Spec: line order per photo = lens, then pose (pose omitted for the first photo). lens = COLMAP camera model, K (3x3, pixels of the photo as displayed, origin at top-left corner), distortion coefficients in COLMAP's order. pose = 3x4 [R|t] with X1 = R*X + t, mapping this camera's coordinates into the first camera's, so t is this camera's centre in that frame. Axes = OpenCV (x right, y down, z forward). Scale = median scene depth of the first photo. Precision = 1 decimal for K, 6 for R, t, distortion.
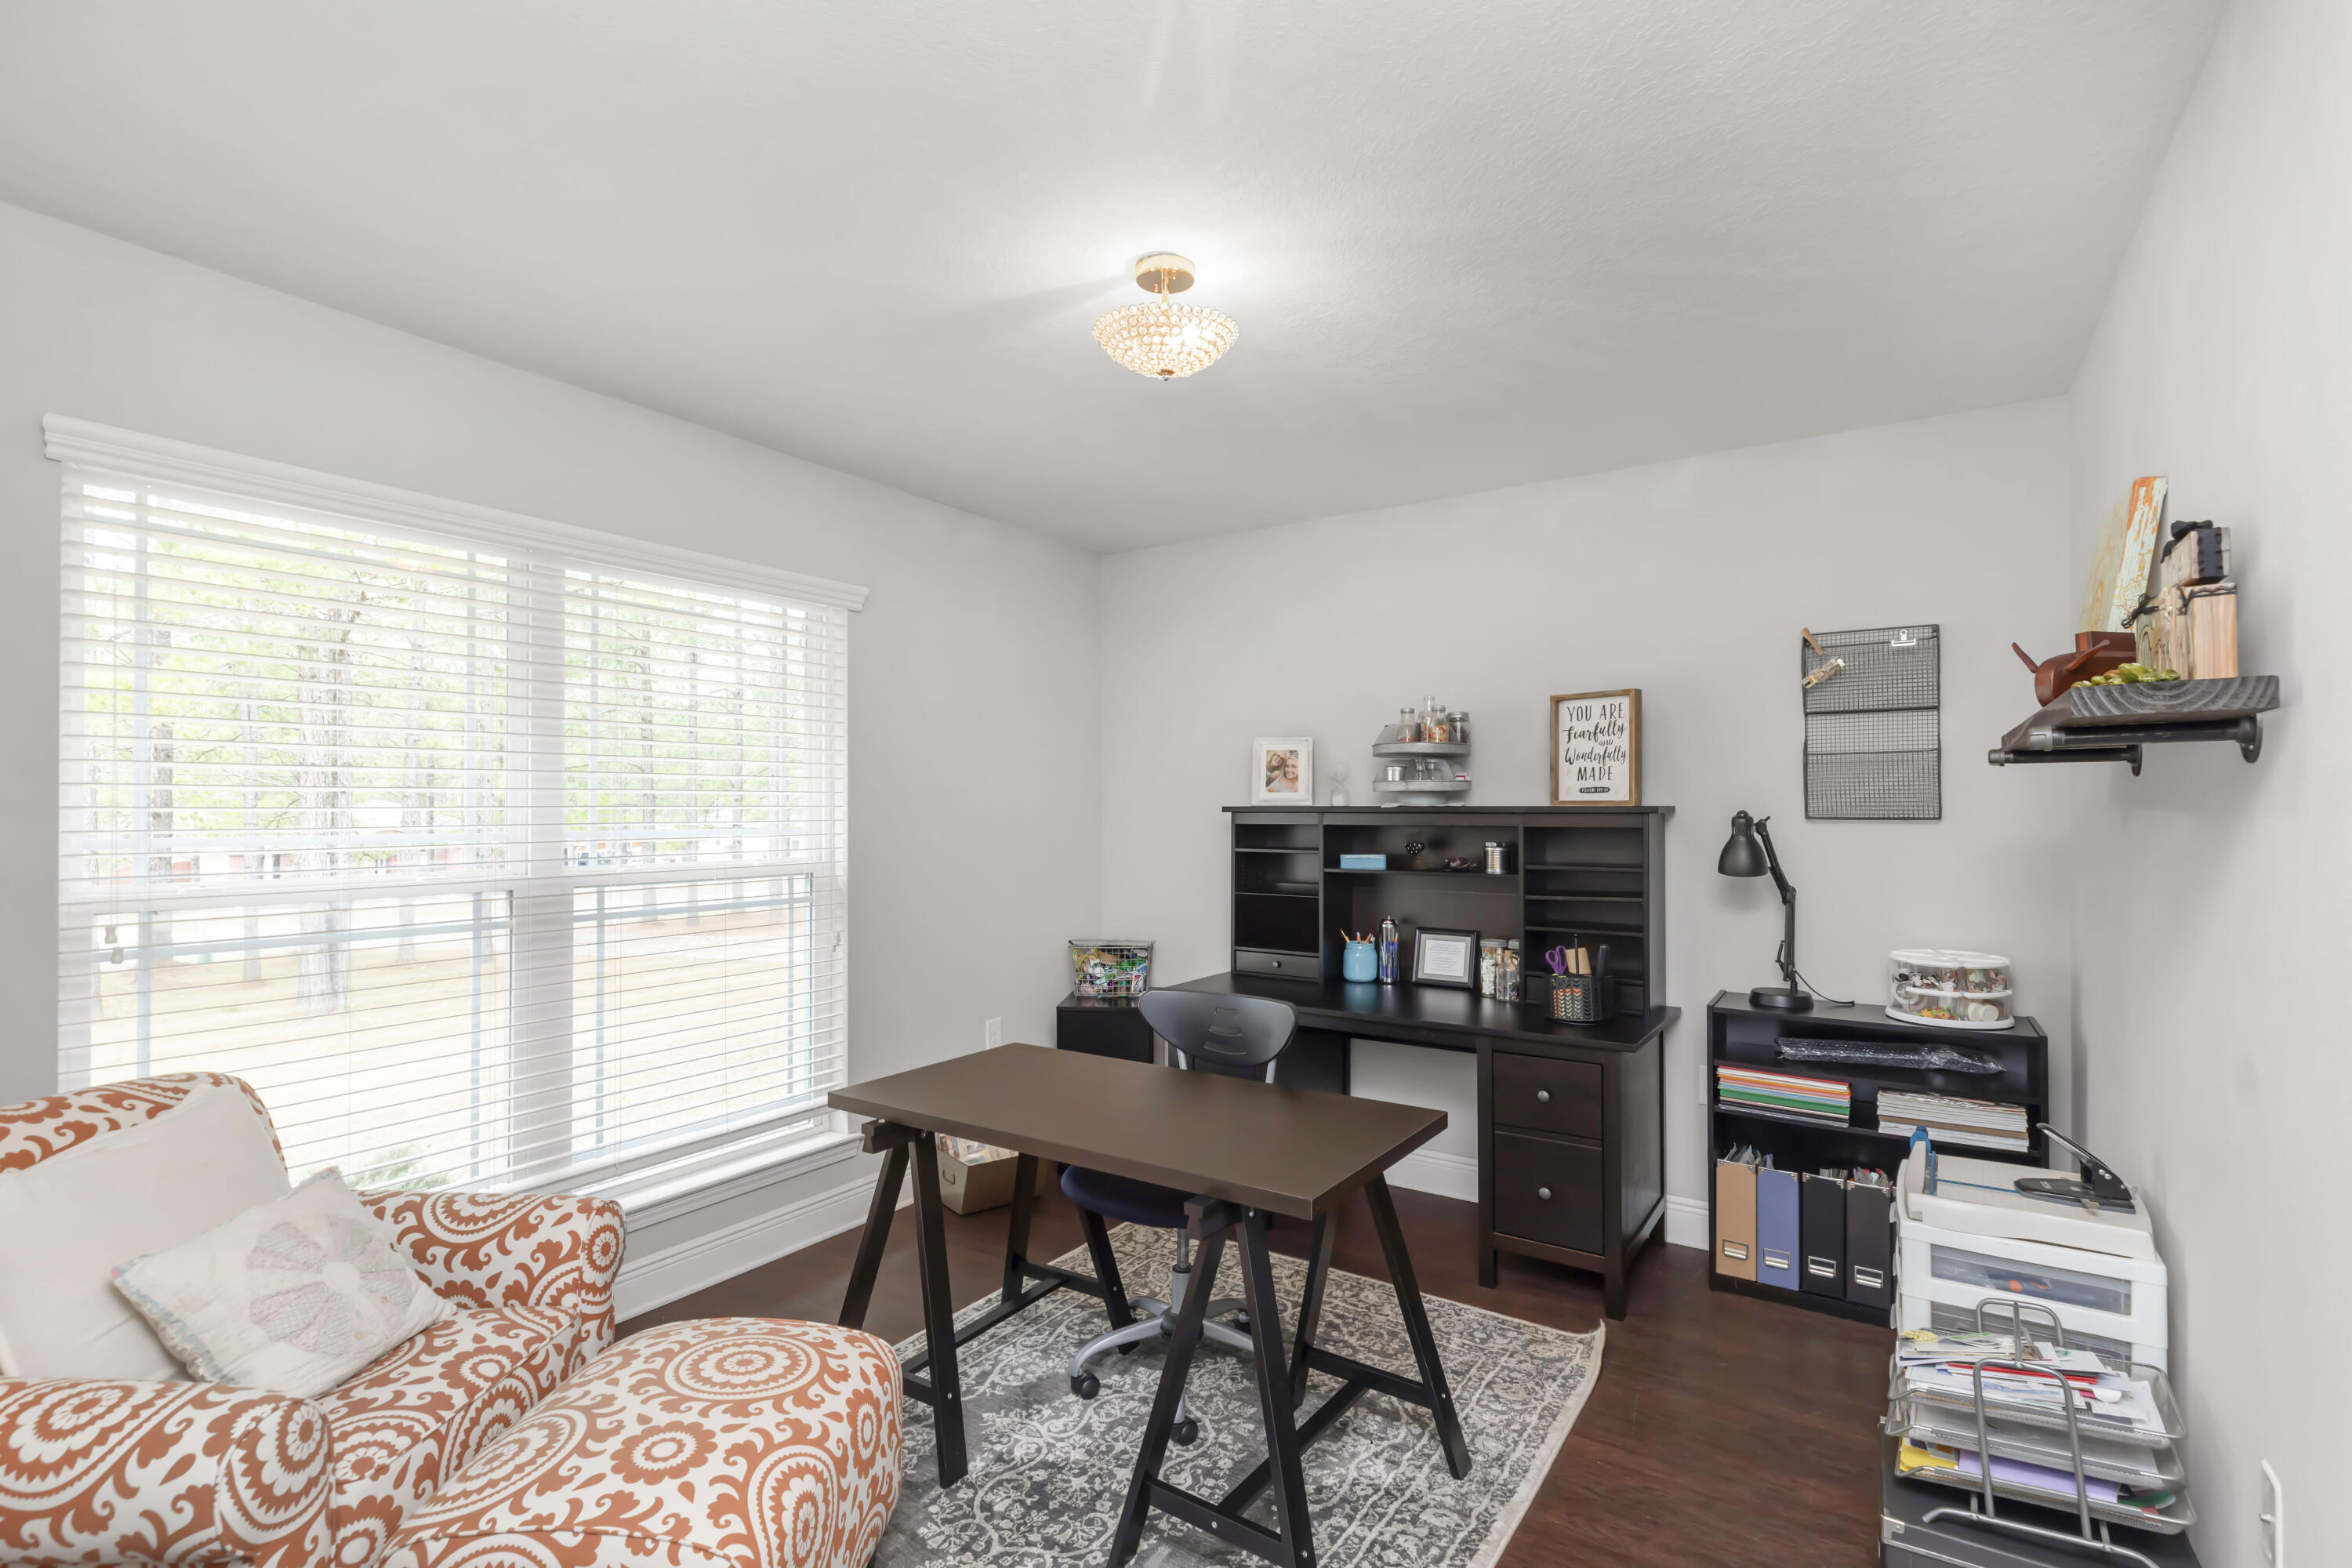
lens RADIAL K [[1056.1, 0, 1180.0], [0, 1056.1, 797.4], [0, 0, 1]] dist [0.005391, -0.000260]
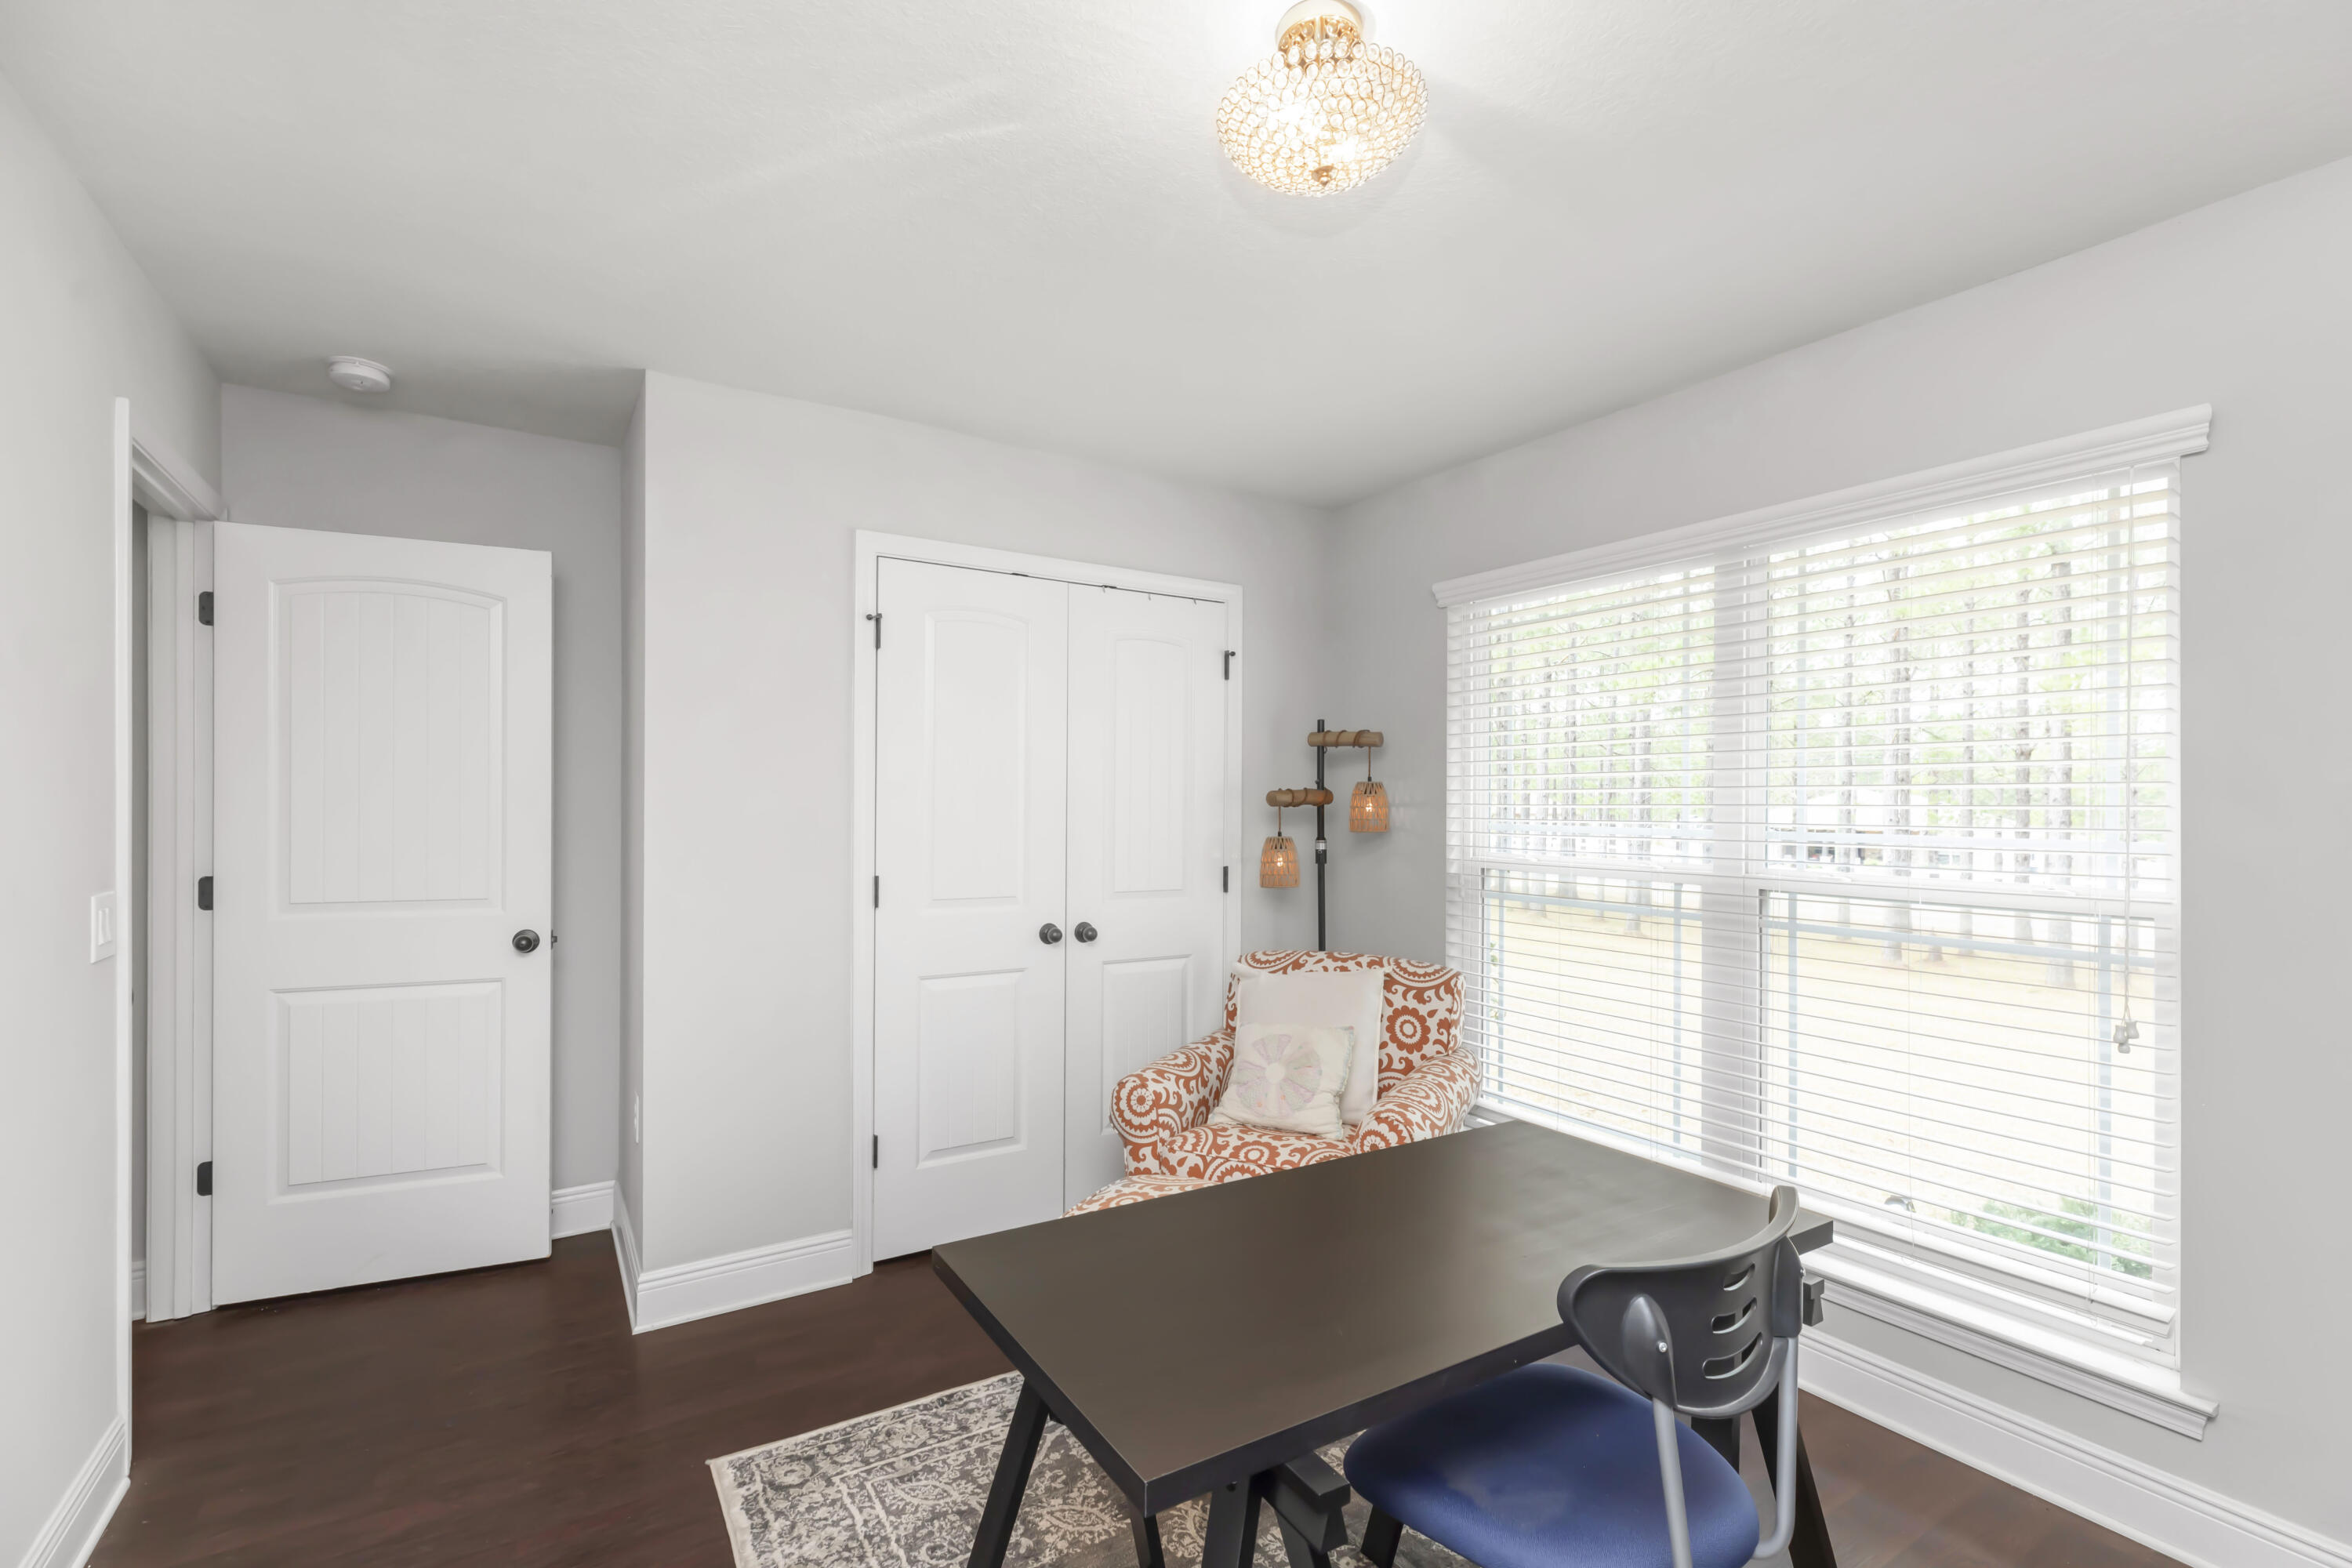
lens RADIAL K [[1056.1, 0, 1180.0], [0, 1056.1, 797.4], [0, 0, 1]] dist [0.005391, -0.000260]
pose [[-0.388715, -0.006300, -0.921336, 0.511320], [0.001952, 0.999969, -0.007661, 0.008751], [0.921356, -0.004777, -0.388691, 0.904957]]
